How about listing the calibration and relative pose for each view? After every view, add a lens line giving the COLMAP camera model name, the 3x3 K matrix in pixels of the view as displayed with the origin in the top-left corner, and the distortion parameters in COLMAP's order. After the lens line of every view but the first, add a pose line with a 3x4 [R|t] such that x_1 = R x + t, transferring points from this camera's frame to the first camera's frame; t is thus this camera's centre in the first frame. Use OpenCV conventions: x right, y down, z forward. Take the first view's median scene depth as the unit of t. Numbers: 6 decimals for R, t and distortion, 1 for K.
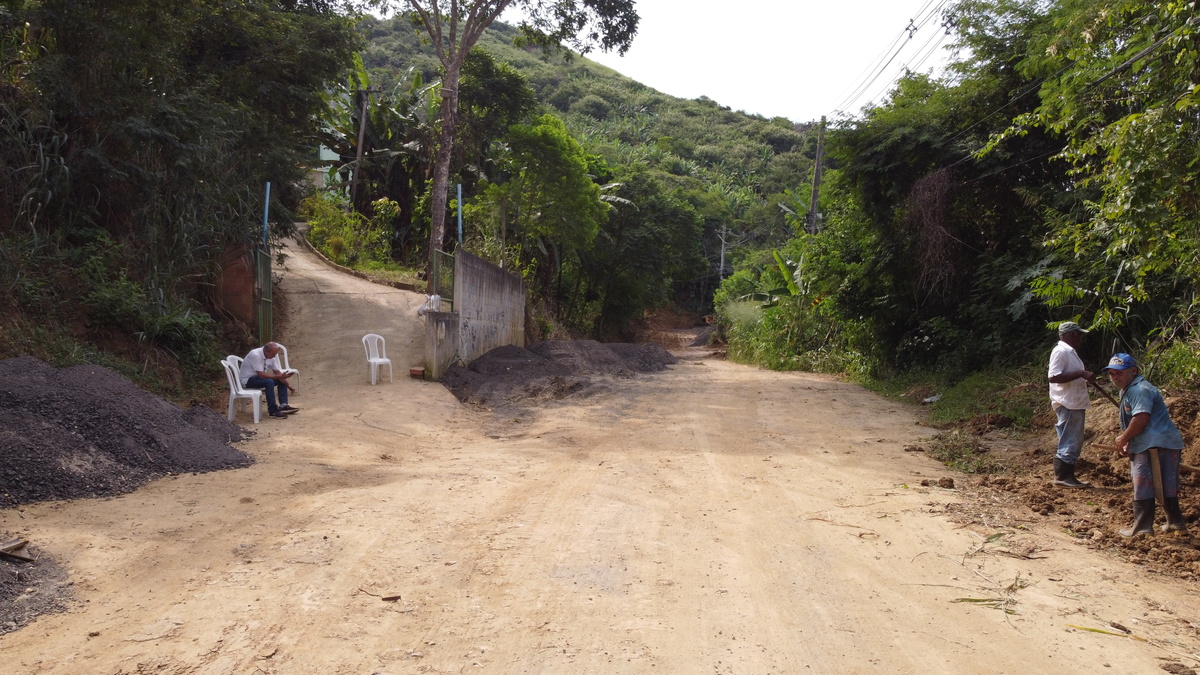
lens RADIAL K [[883.7, 0, 598.5], [0, 883.7, 339.3], [0, 0, 1]] dist [-0.002975, -0.004269]
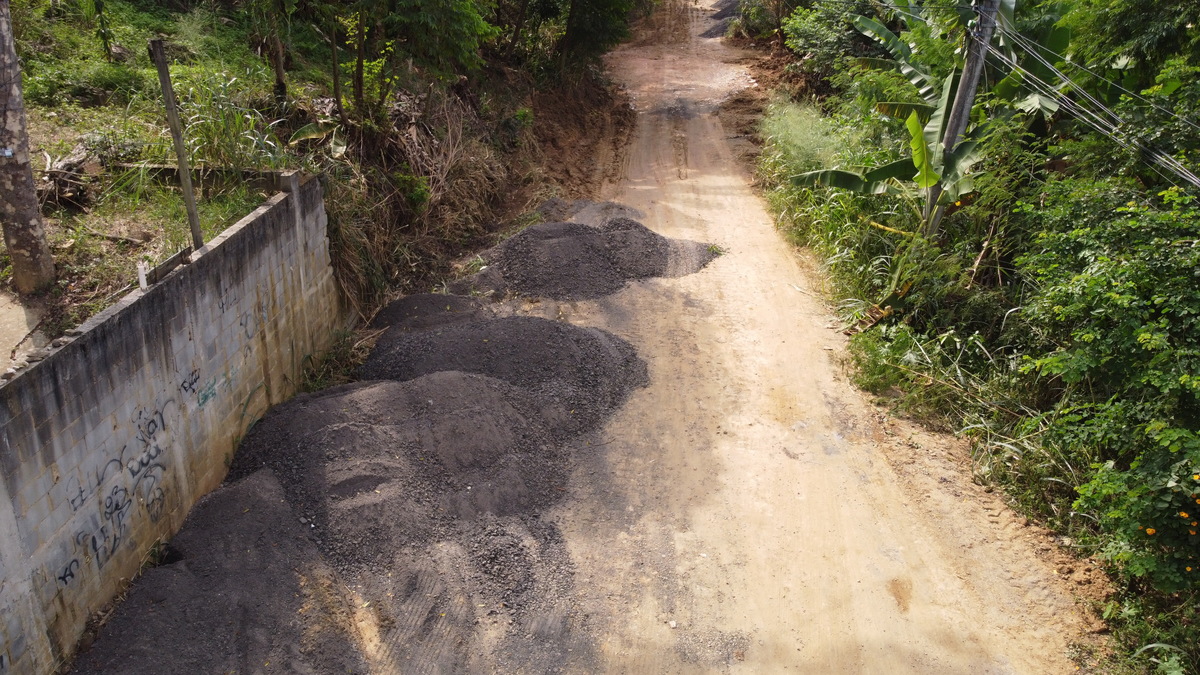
lens RADIAL K [[883.7, 0, 601.5], [0, 883.7, 336.6], [0, 0, 1]] dist [-0.002975, -0.004269]
pose [[0.999969, 0.006272, -0.004722, 0.058755], [-0.003738, 0.909279, 0.416170, -0.170277], [0.006904, -0.416139, 0.909275, 0.553646]]
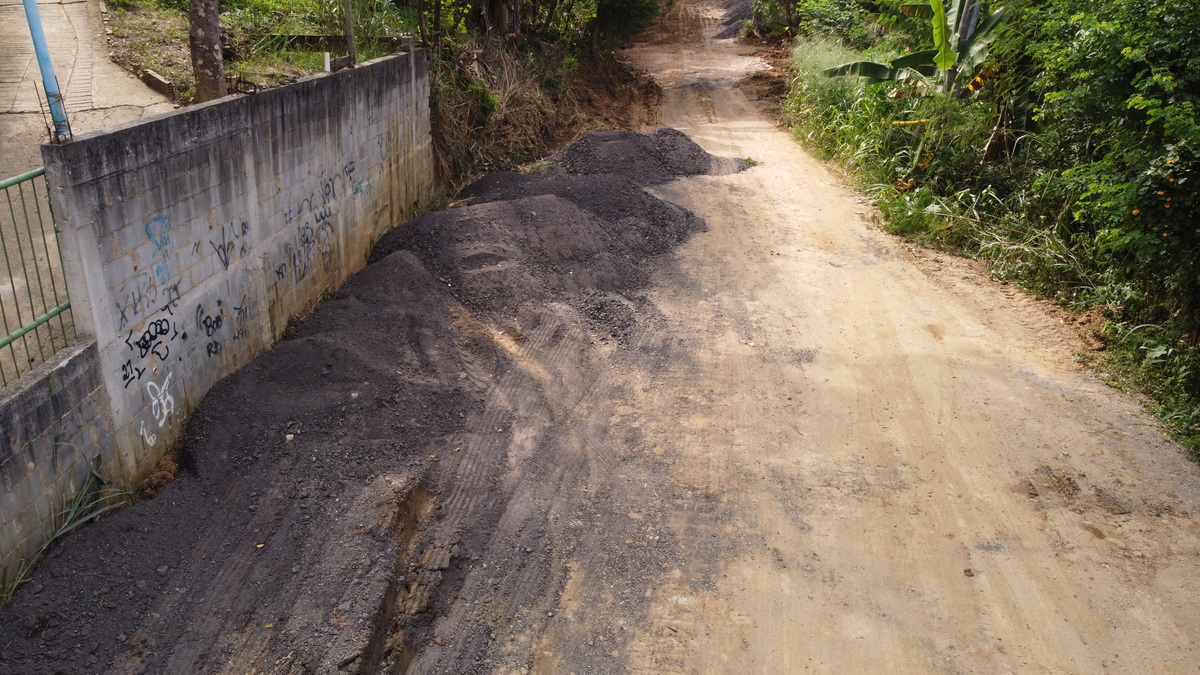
lens RADIAL K [[883.7, 0, 600.5], [0, 883.7, 338.4], [0, 0, 1]] dist [-0.002975, -0.004269]
pose [[0.999936, 0.009858, -0.005528, 0.022396], [-0.007015, 0.924825, 0.380328, -0.102155], [0.008862, -0.380265, 0.924835, 0.449244]]
